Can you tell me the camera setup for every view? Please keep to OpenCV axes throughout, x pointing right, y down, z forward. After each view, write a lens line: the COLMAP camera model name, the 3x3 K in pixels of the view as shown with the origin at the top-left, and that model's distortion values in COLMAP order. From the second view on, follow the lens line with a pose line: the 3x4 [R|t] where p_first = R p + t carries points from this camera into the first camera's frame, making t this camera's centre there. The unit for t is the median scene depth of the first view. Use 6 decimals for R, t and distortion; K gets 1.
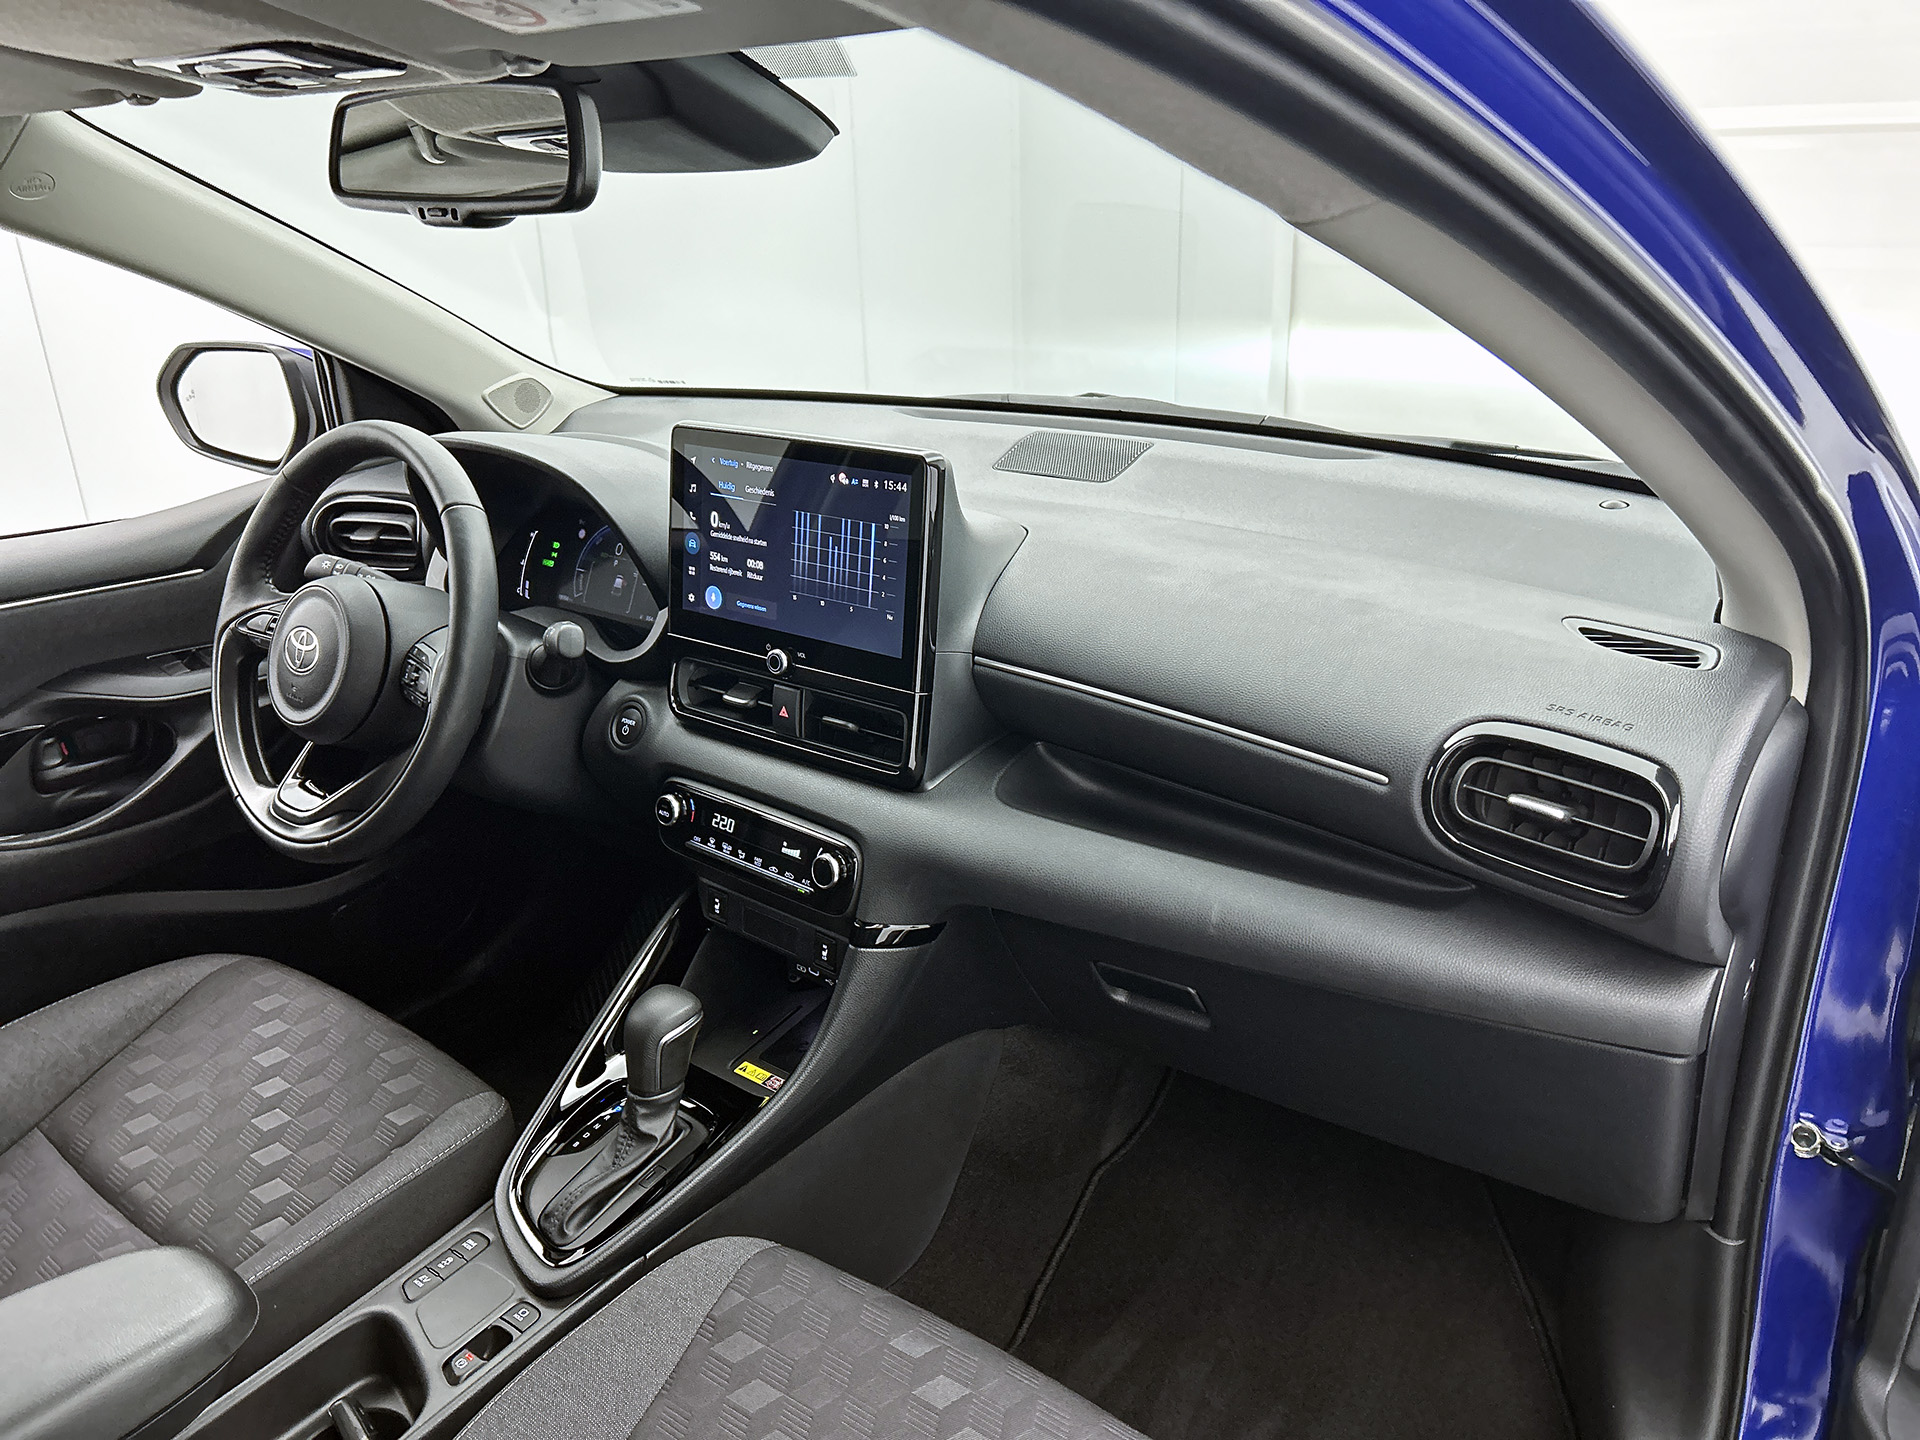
lens RADIAL K [[1456.0, 0, 971.4], [0, 1456.0, 728.1], [0, 0, 1]] dist [0.055363, -0.077296]
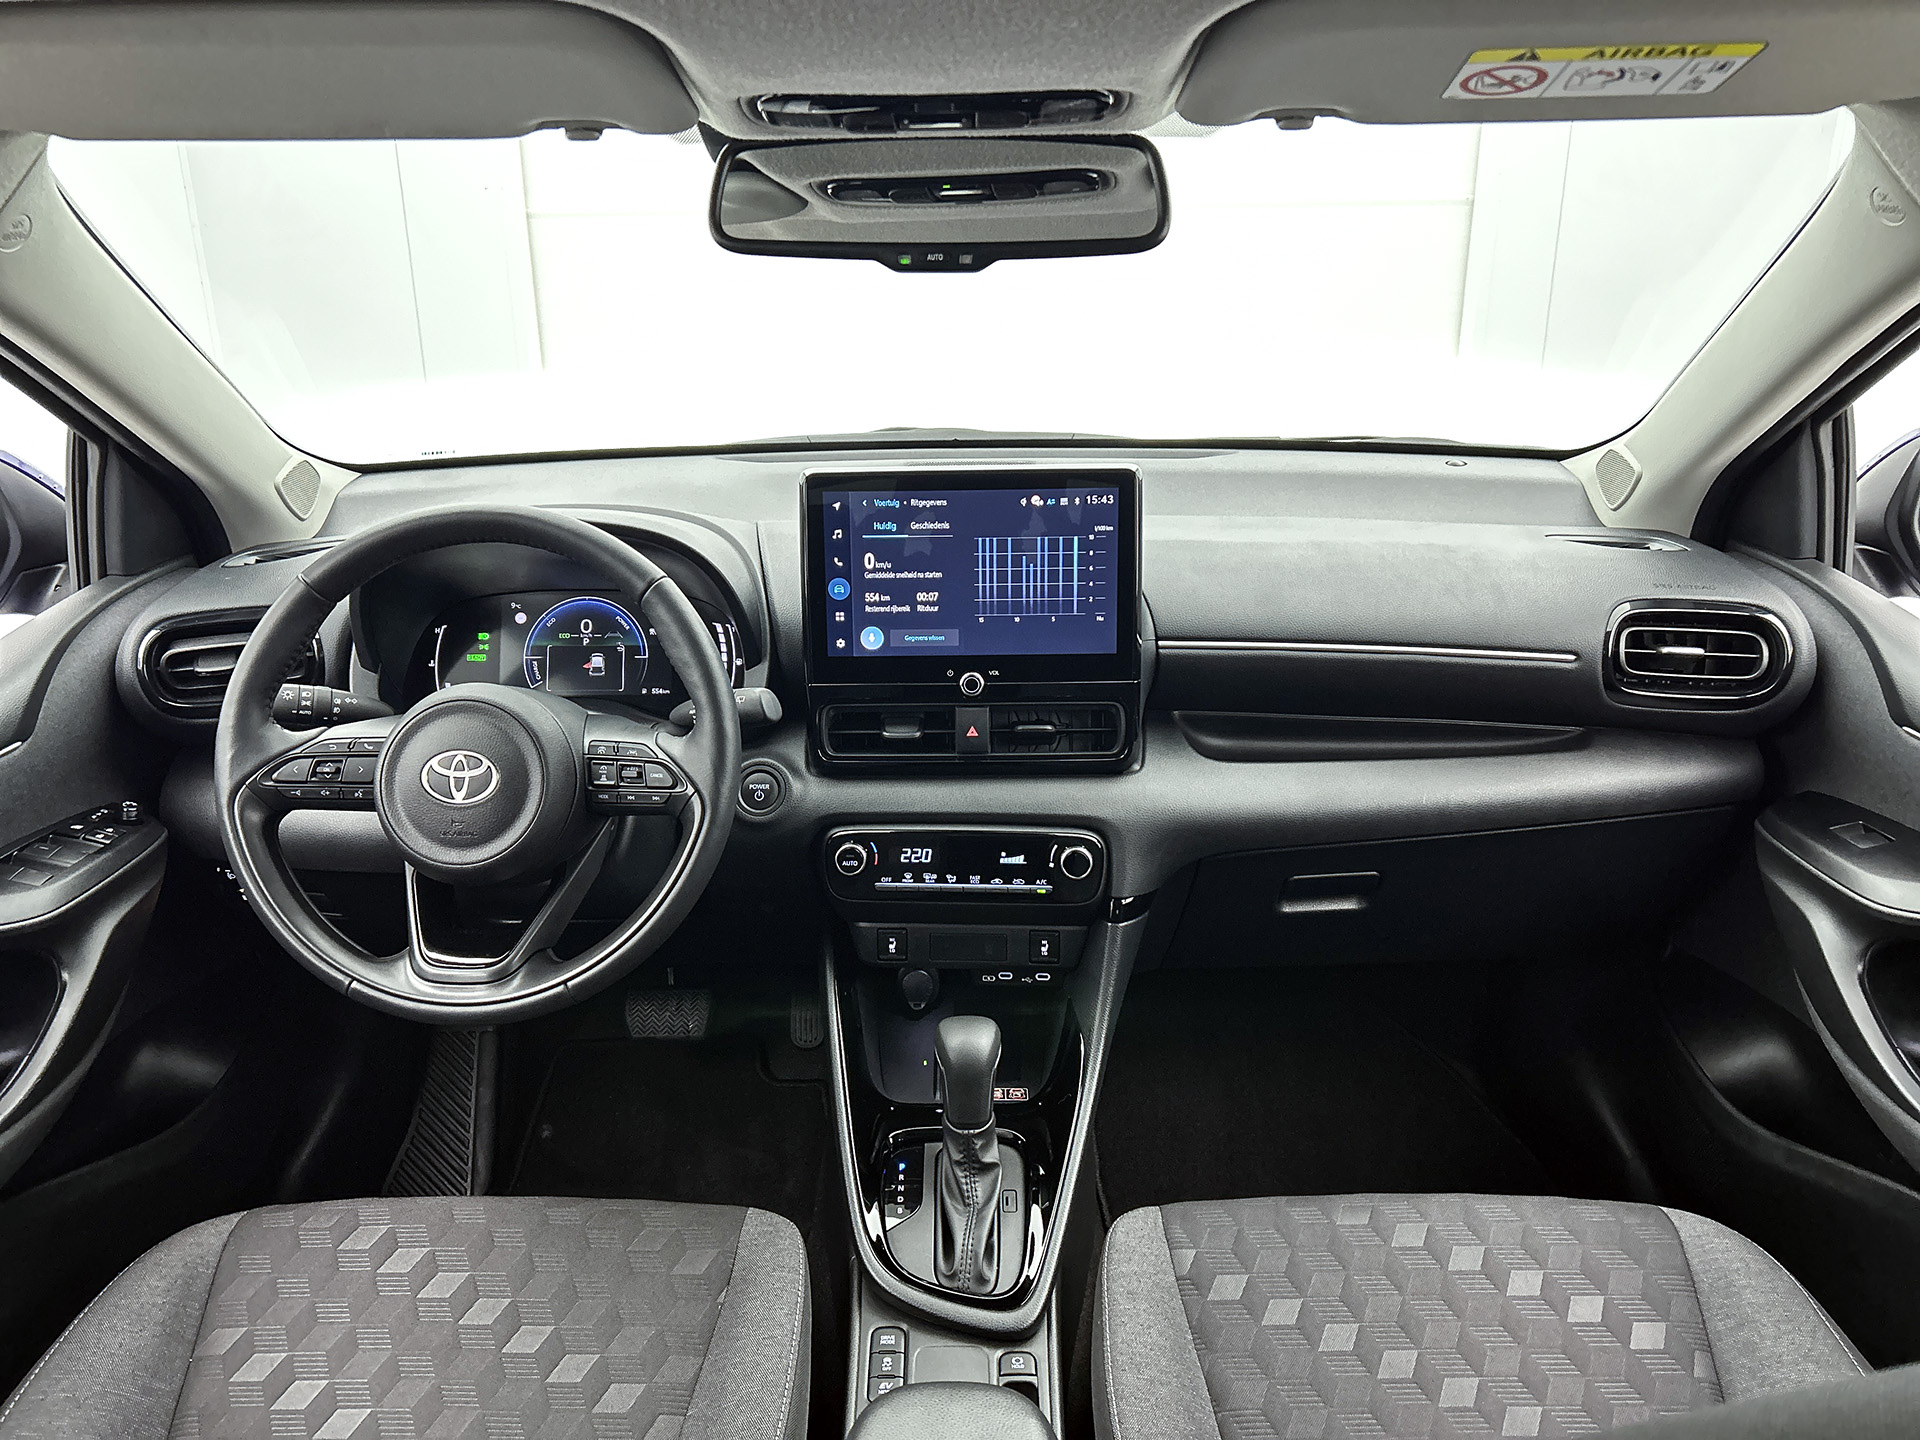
lens RADIAL K [[1456.0, 0, 958.5], [0, 1456.0, 699.1], [0, 0, 1]] dist [0.055363, -0.077296]
pose [[0.799238, -0.180011, 0.573424, -0.734981], [0.211568, 0.977291, 0.011910, -0.048765], [-0.562546, 0.111799, 0.819172, 0.150339]]
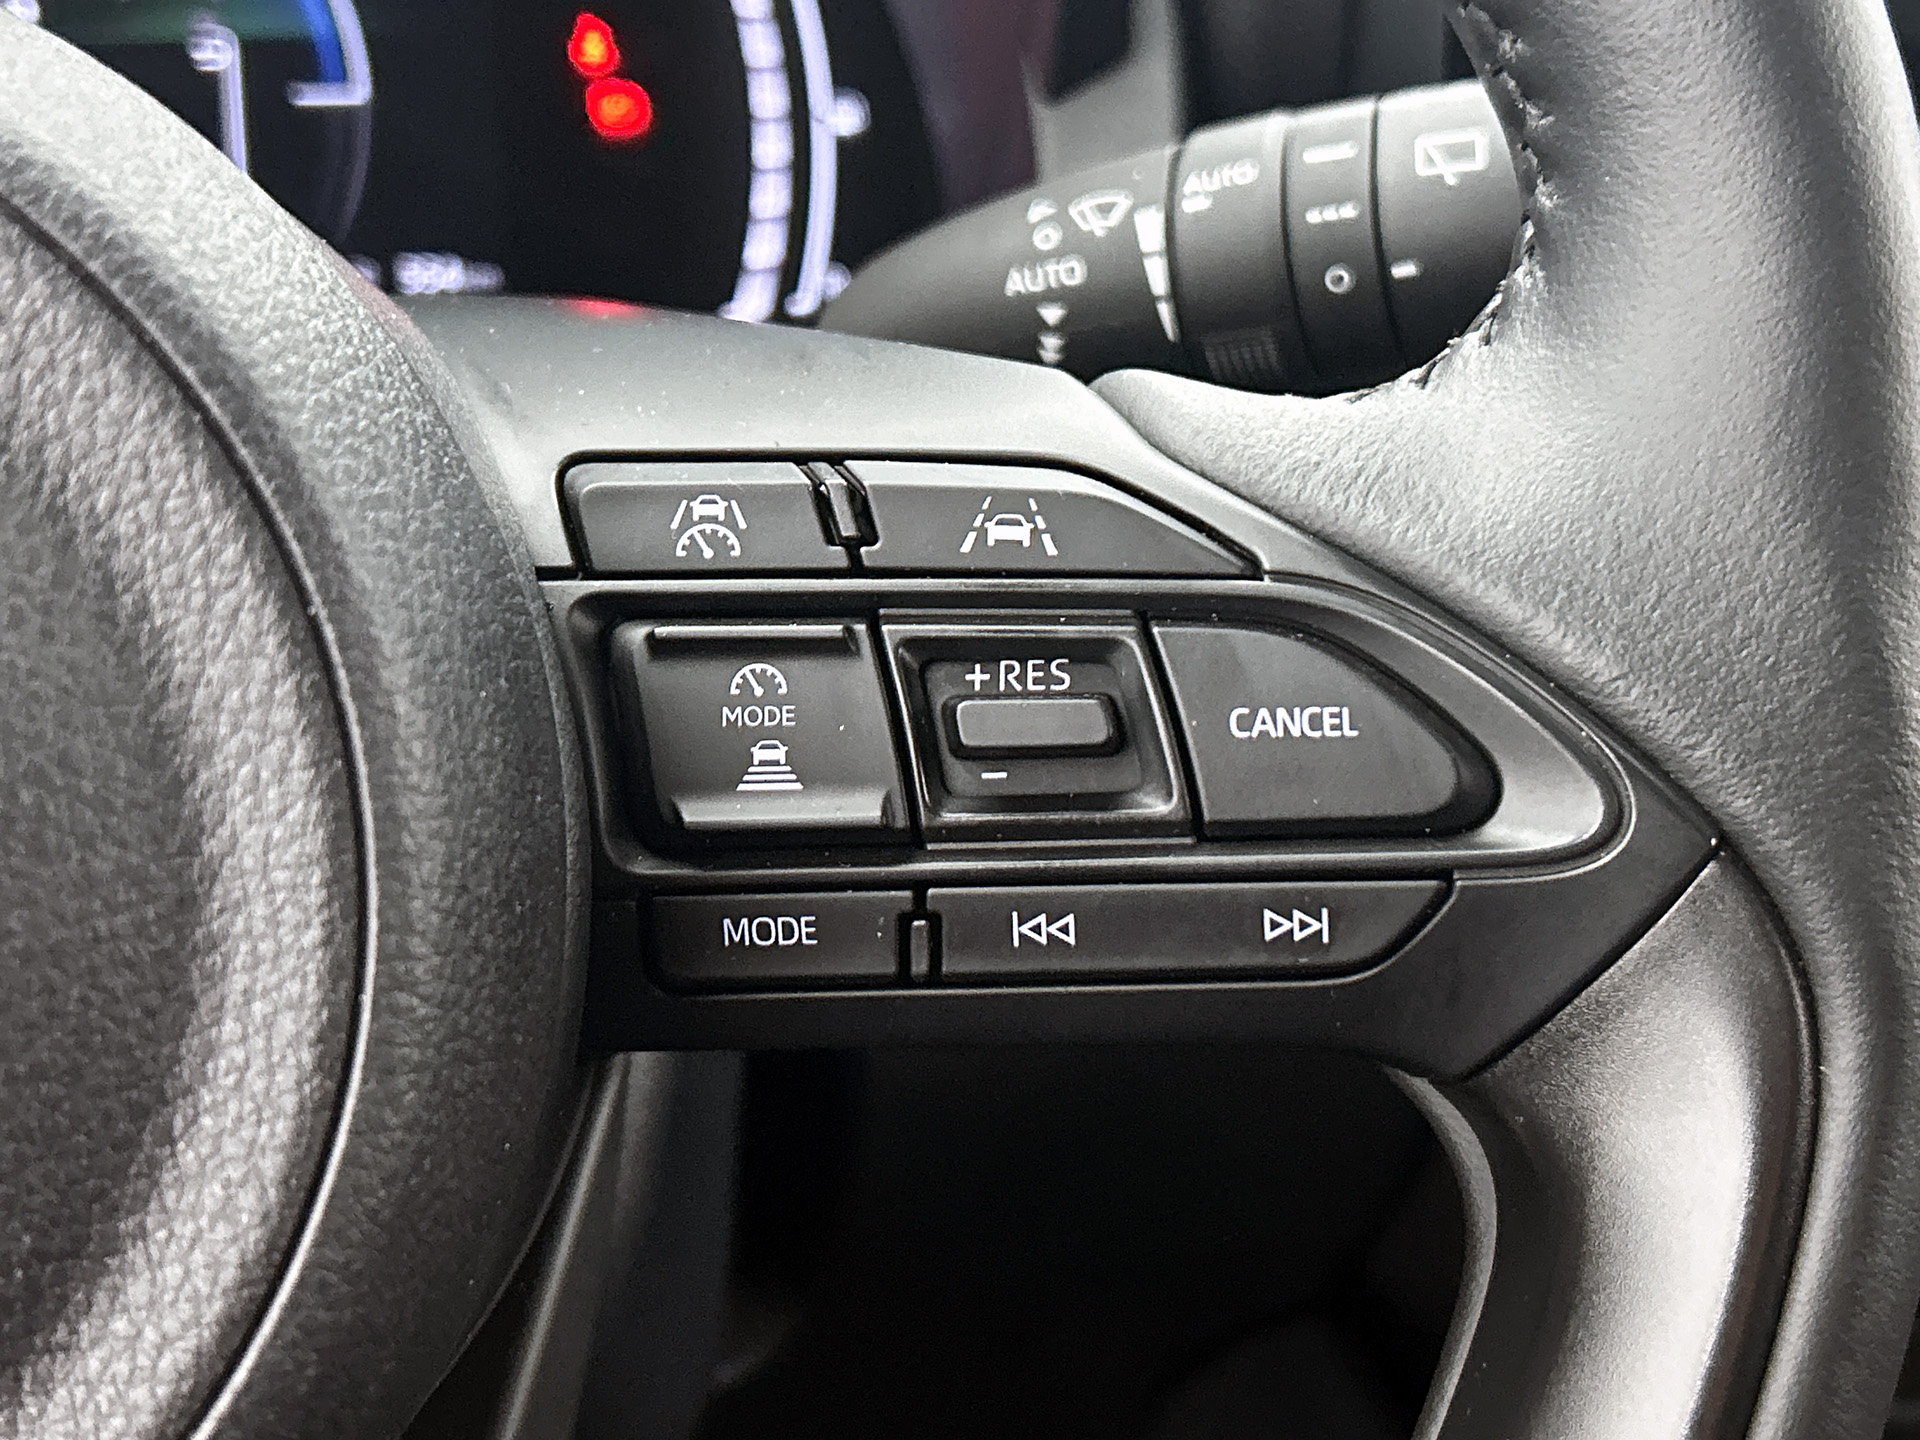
lens RADIAL K [[2642.2, 0, 901.7], [0, 2642.2, 716.5], [0, 0, 1]] dist [0.136317, 0.000000]
pose [[0.659494, -0.261946, 0.704593, -0.521407], [0.246131, 0.960899, 0.126856, -0.061693], [-0.710273, 0.089762, 0.698180, 0.892924]]
